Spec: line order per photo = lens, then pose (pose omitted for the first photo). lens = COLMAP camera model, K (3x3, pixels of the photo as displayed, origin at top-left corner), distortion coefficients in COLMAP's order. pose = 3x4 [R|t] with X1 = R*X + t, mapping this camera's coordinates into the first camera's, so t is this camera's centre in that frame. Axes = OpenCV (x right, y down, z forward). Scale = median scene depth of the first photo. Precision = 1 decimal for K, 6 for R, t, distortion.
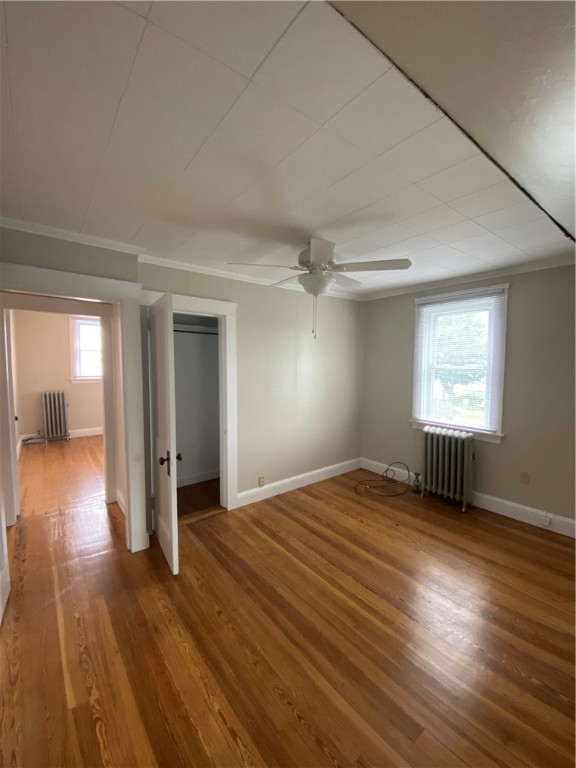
lens RADIAL K [[314.0, 0, 288.0], [0, 314.0, 384.0], [0, 0, 1]] dist [0.018979, -0.016790]
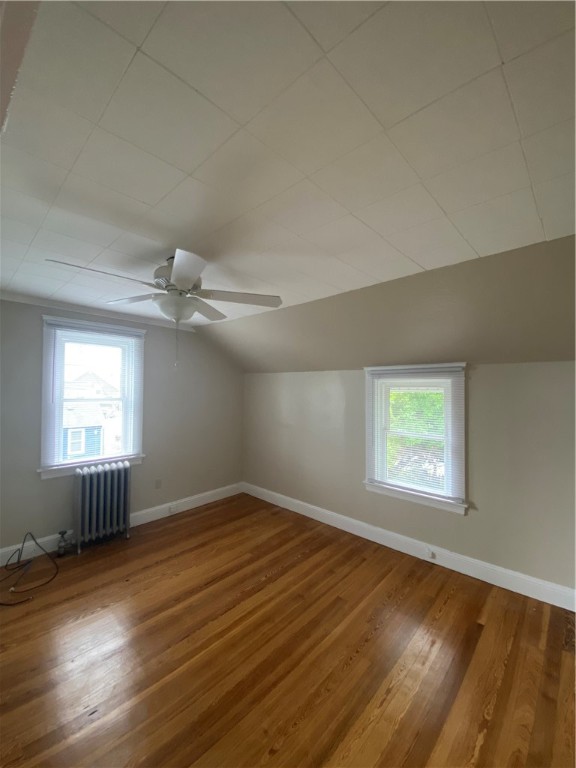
lens RADIAL K [[314.0, 0, 288.0], [0, 314.0, 384.0], [0, 0, 1]] dist [0.018979, -0.016790]
pose [[-0.160531, 0.009749, 0.986983, -0.782958], [0.053151, 0.998586, -0.001219, -0.103019], [-0.985599, 0.052264, -0.160822, 0.859858]]
